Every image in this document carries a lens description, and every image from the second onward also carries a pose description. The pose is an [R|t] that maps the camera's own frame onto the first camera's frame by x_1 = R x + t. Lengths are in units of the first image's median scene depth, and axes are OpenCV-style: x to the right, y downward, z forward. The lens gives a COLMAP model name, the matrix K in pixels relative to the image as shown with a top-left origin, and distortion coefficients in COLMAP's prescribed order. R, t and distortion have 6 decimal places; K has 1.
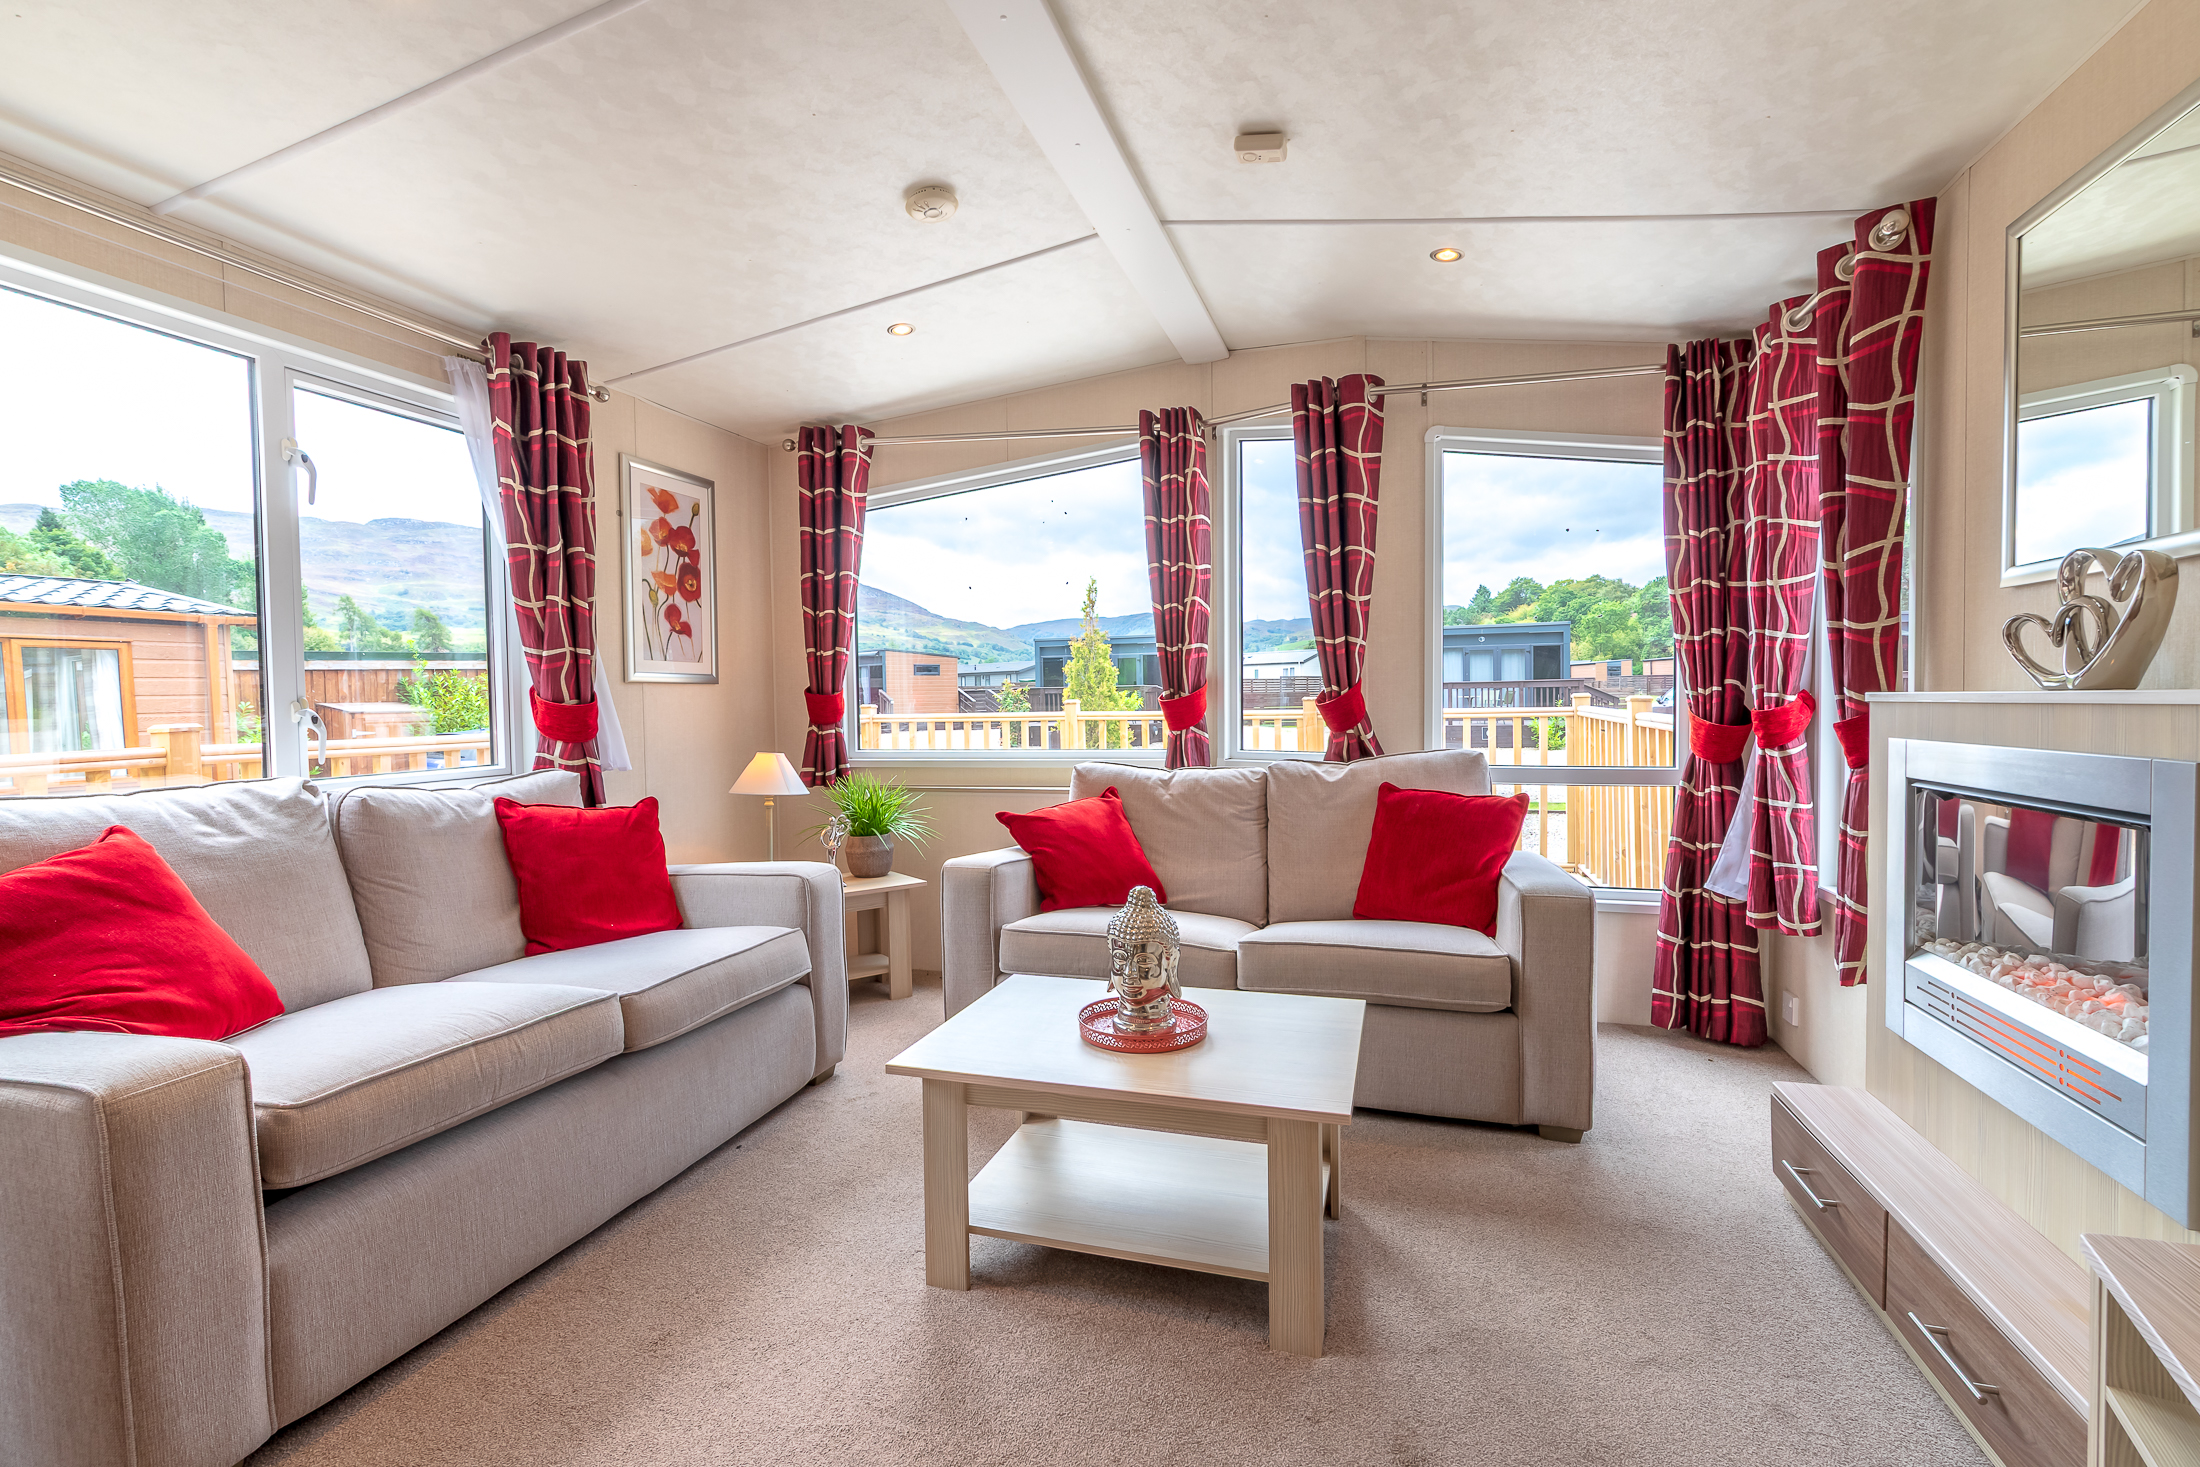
lens RADIAL K [[986.3, 0, 1096.4], [0, 986.3, 725.6], [0, 0, 1]] dist [0.000064, -0.000016]
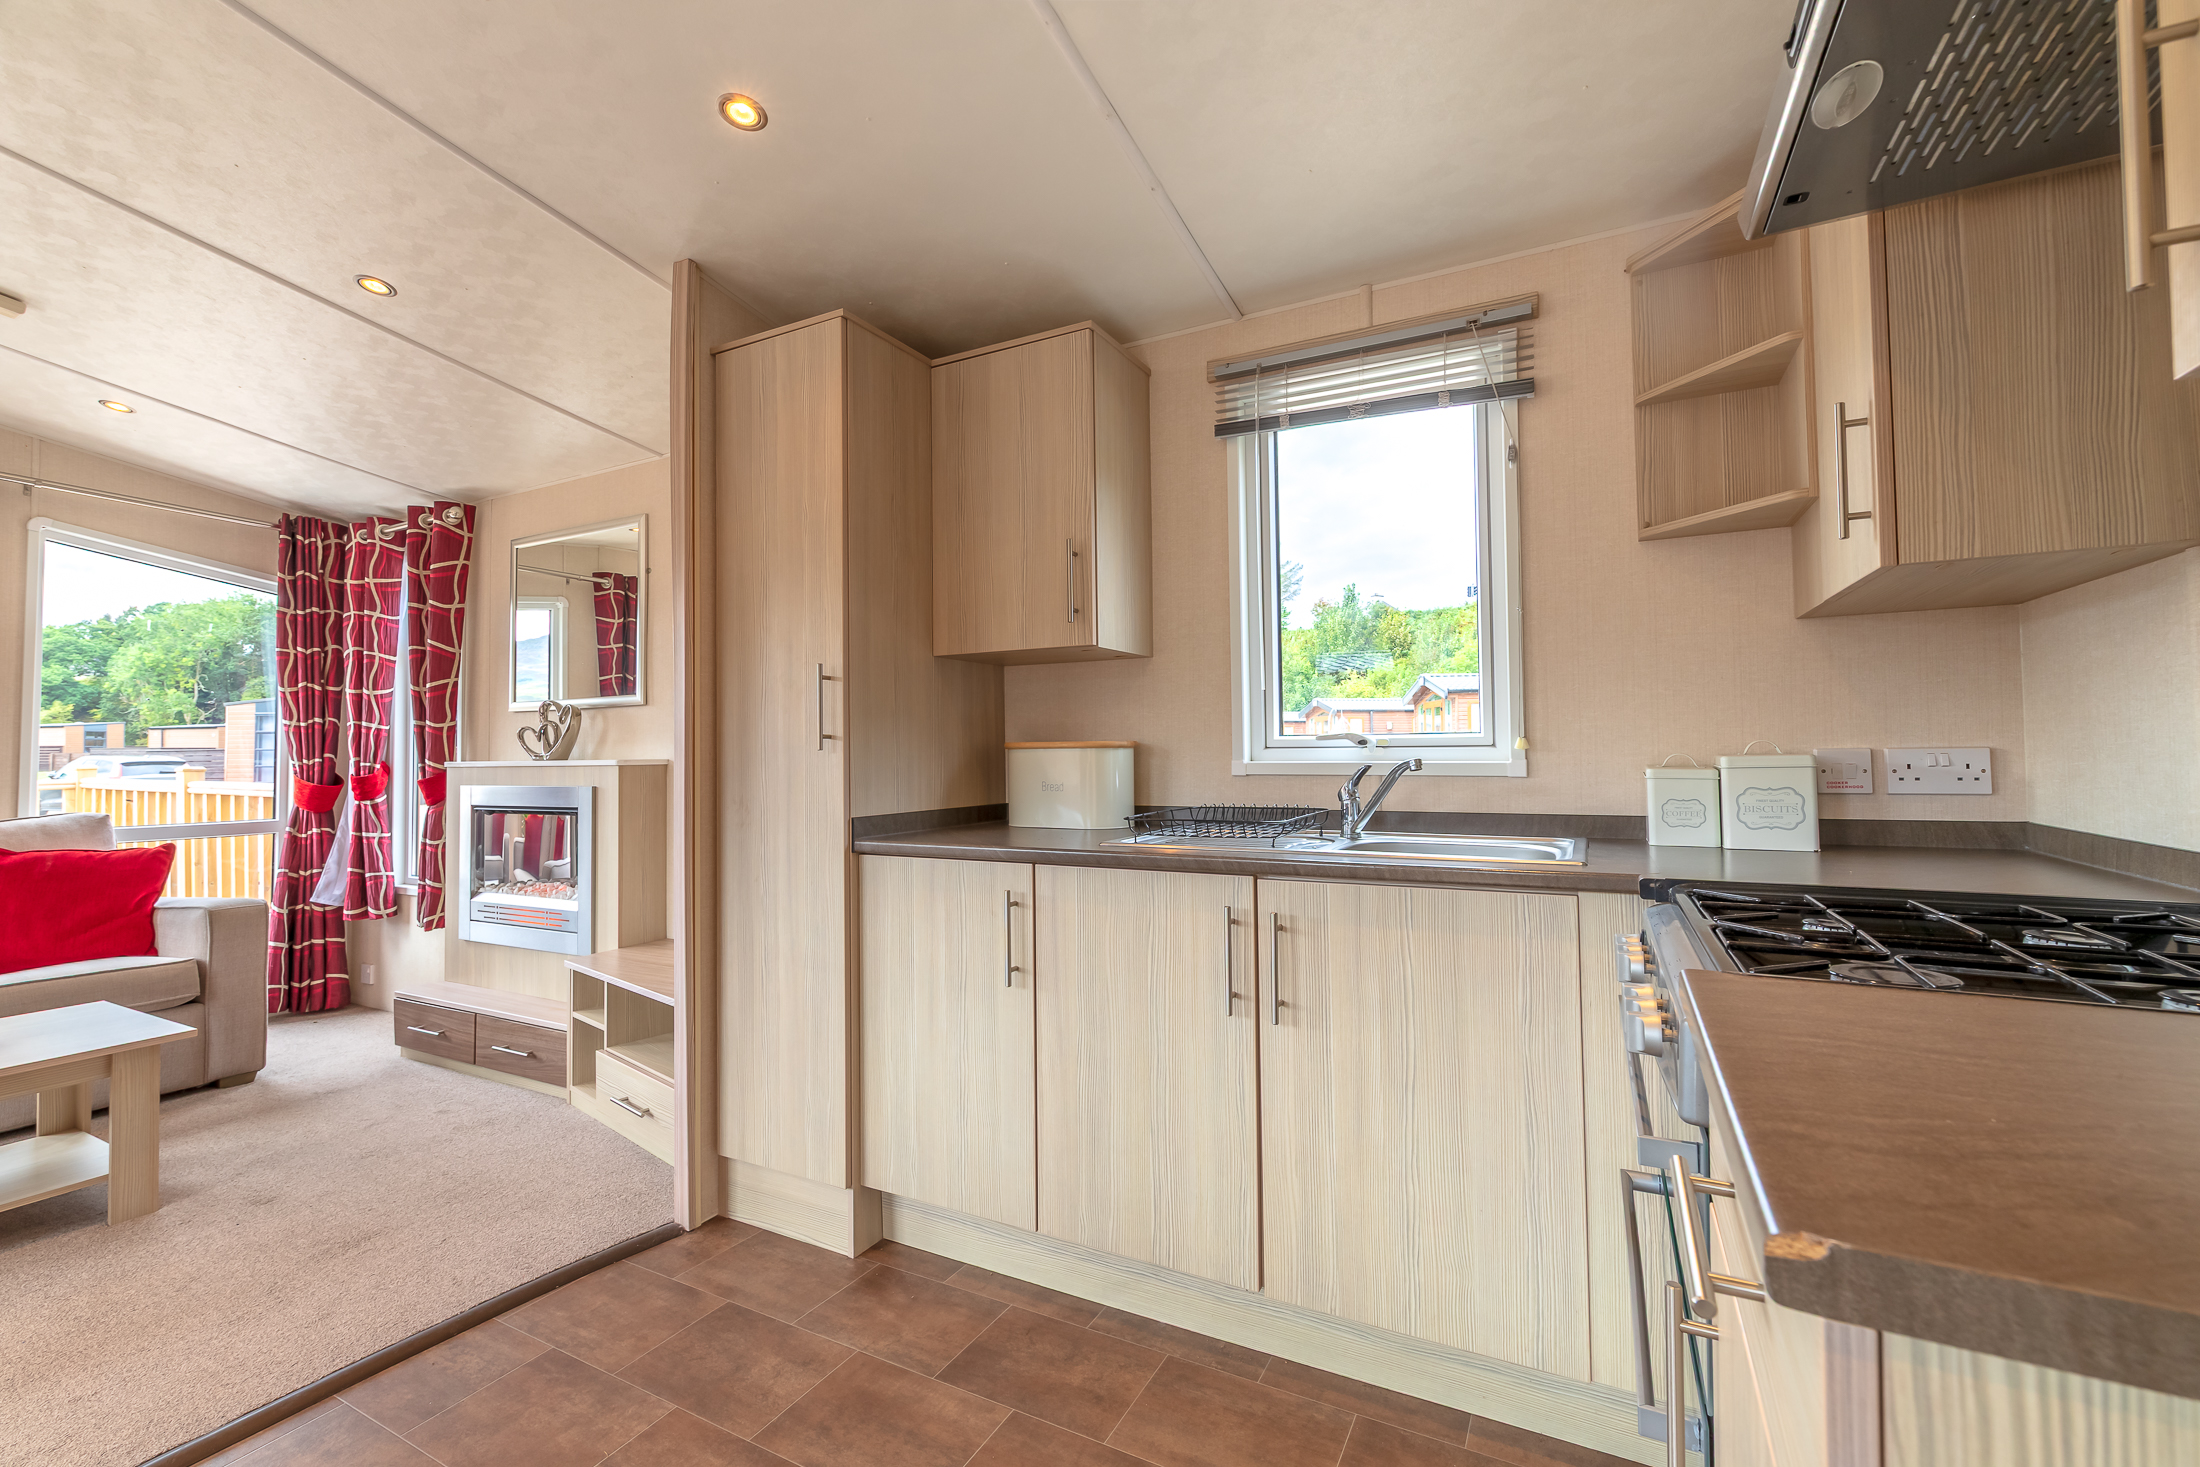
lens RADIAL K [[941.9, 0, 1093.0], [0, 941.9, 726.6], [0, 0, 1]] dist [-0.000561, -0.000747]
pose [[0.192877, 0.041136, 0.980360, -0.523441], [0.034312, 0.998227, -0.048636, 0.019951], [-0.980623, 0.043019, 0.191124, -0.386062]]
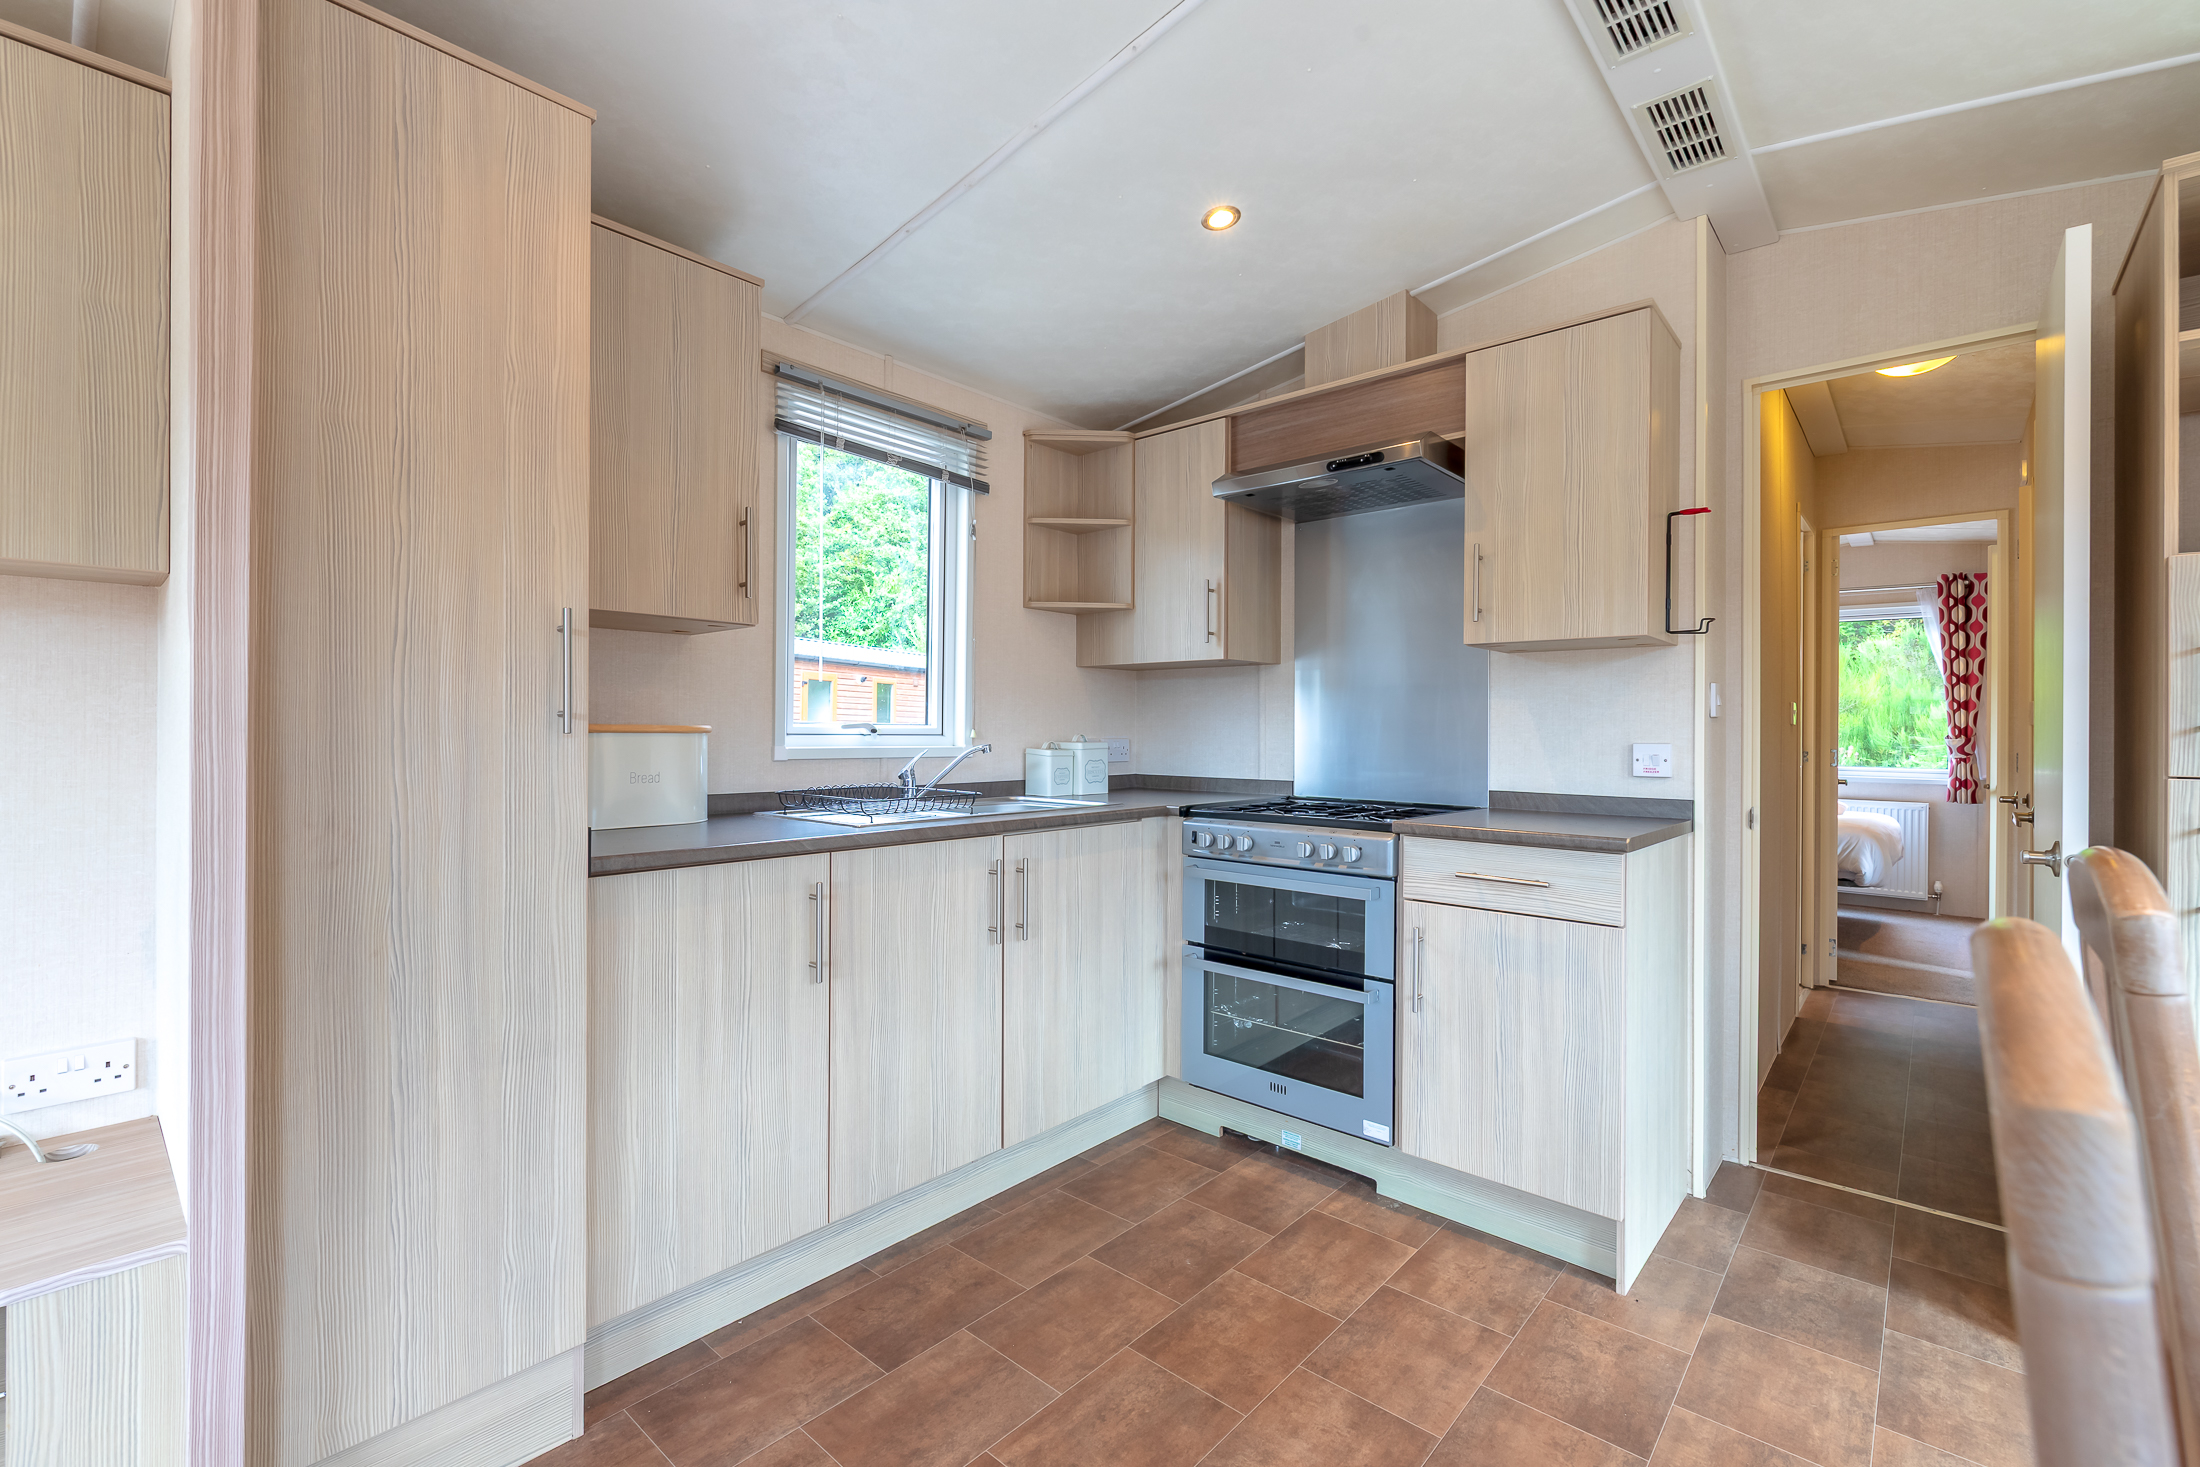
lens RADIAL K [[941.9, 0, 1093.0], [0, 941.9, 726.6], [0, 0, 1]] dist [-0.000561, -0.000747]
pose [[-0.904819, 0.014984, 0.425533, -0.315482], [0.022494, 0.999667, 0.012630, -0.008611], [-0.425202, 0.021000, -0.904855, 0.307579]]
